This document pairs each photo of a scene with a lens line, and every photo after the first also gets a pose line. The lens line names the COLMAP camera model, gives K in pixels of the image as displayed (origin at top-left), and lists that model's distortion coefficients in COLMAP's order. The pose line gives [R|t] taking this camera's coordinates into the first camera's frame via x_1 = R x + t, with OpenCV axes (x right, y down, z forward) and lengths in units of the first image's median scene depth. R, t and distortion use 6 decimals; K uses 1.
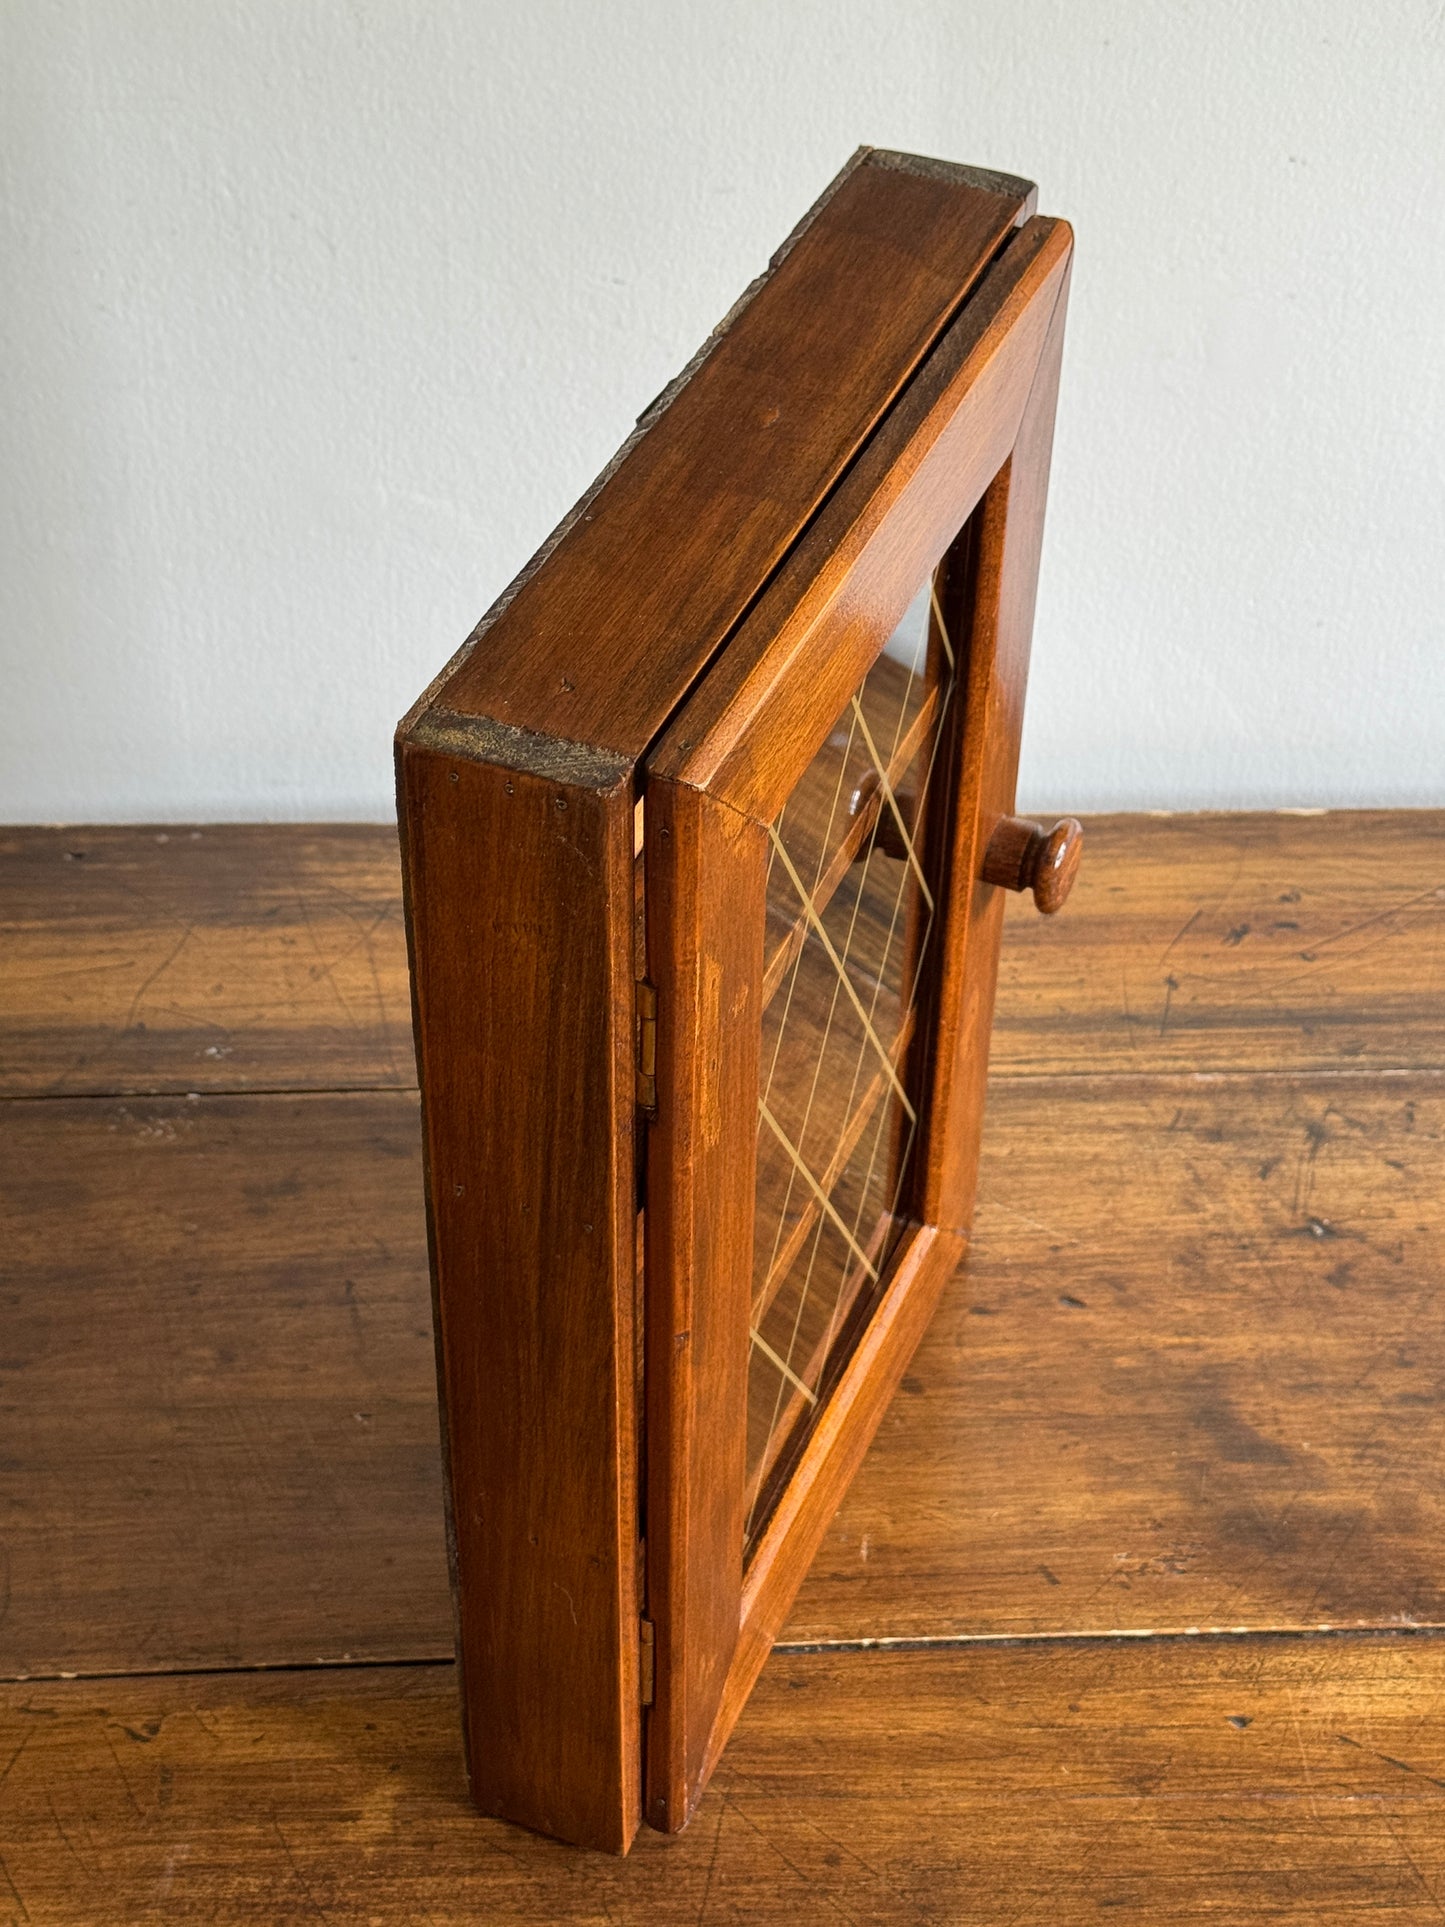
lens RADIAL K [[3021.3, 0, 748.0], [0, 3021.3, 941.5], [0, 0, 1]] dist [0.104660, 0.000000]
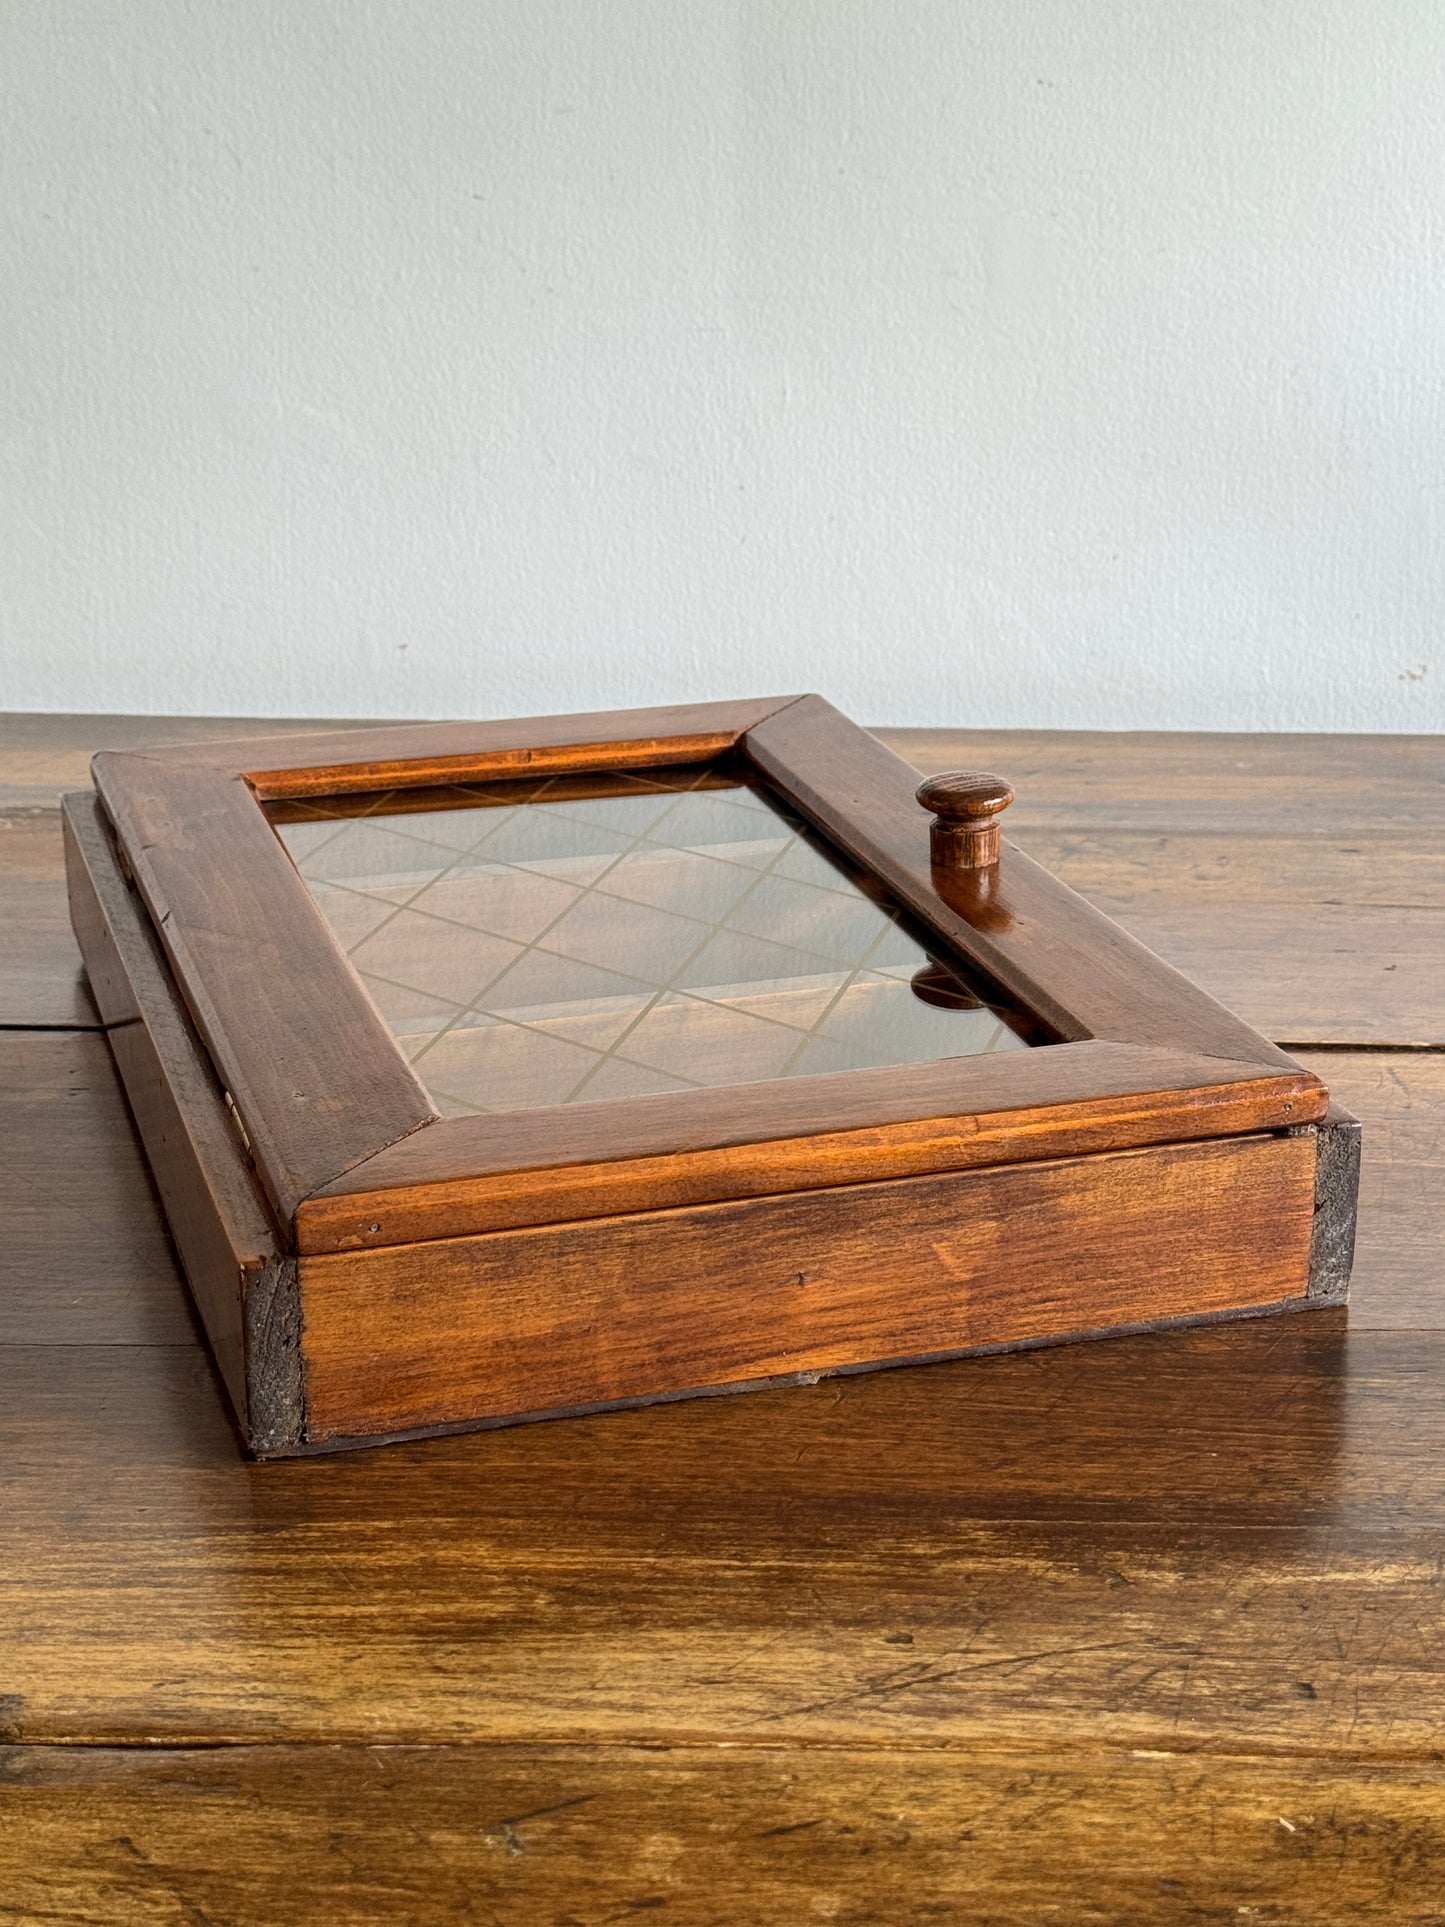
lens RADIAL K [[3021.3, 0, 752.6], [0, 3021.3, 982.4], [0, 0, 1]] dist [0.104660, 0.000000]
pose [[0.996285, 0.006132, -0.085902, 0.177472], [-0.039229, 0.920285, -0.389277, 0.552231], [0.076667, 0.391200, 0.917106, 0.041265]]
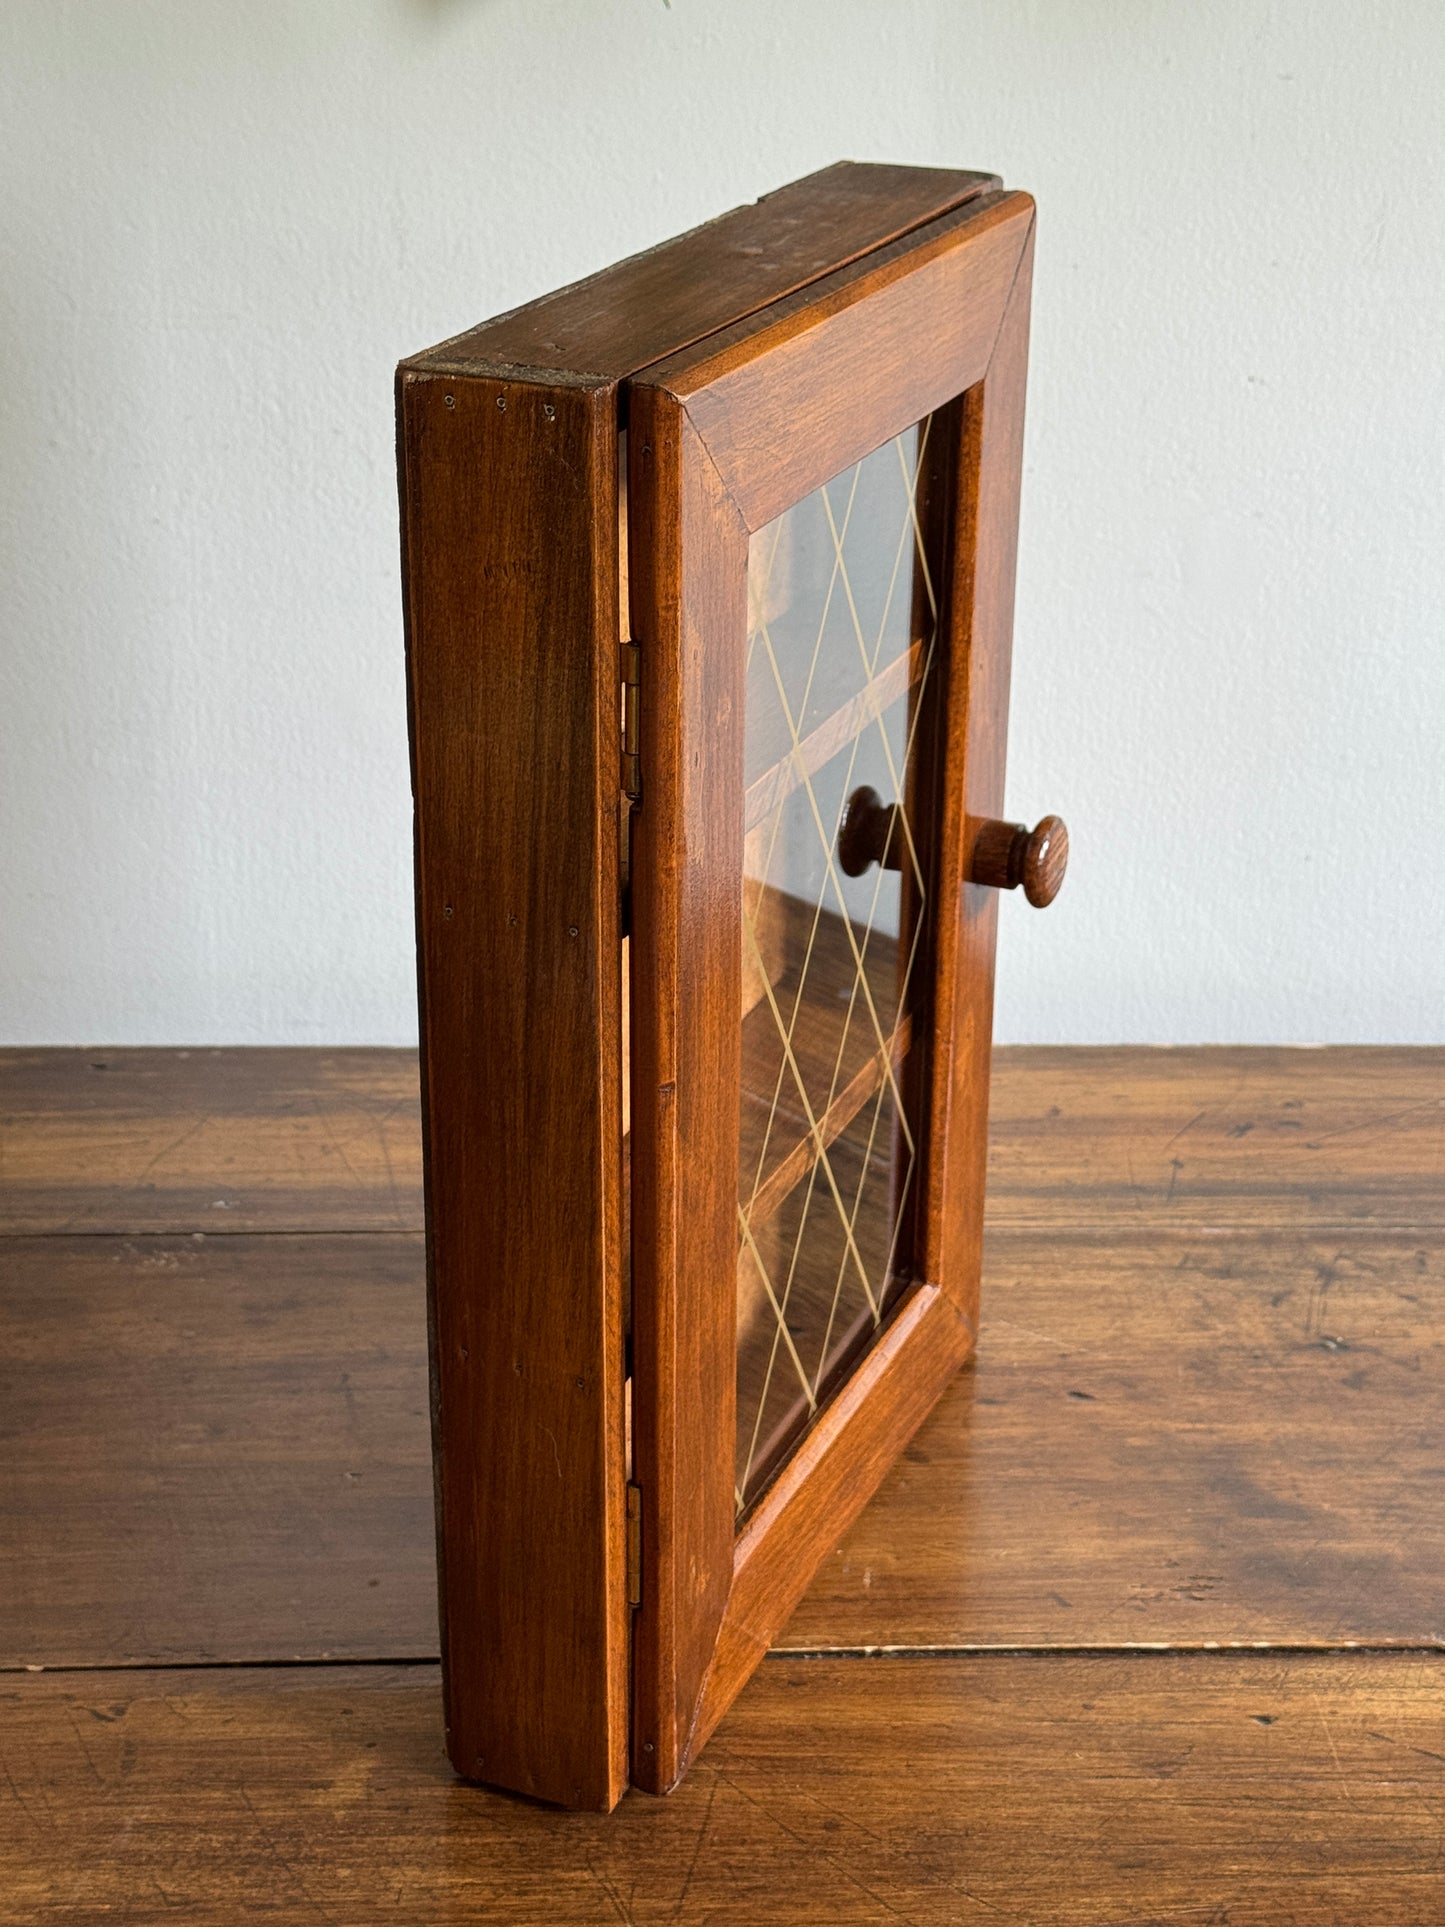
lens RADIAL K [[3021.3, 0, 730.7], [0, 3021.3, 956.1], [0, 0, 1]] dist [0.104660, 0.000000]
pose [[0.999792, -0.003886, -0.020021, 0.013863], [-0.002269, 0.954395, -0.298539, 0.275580], [0.020268, 0.298522, 0.954187, 0.020856]]
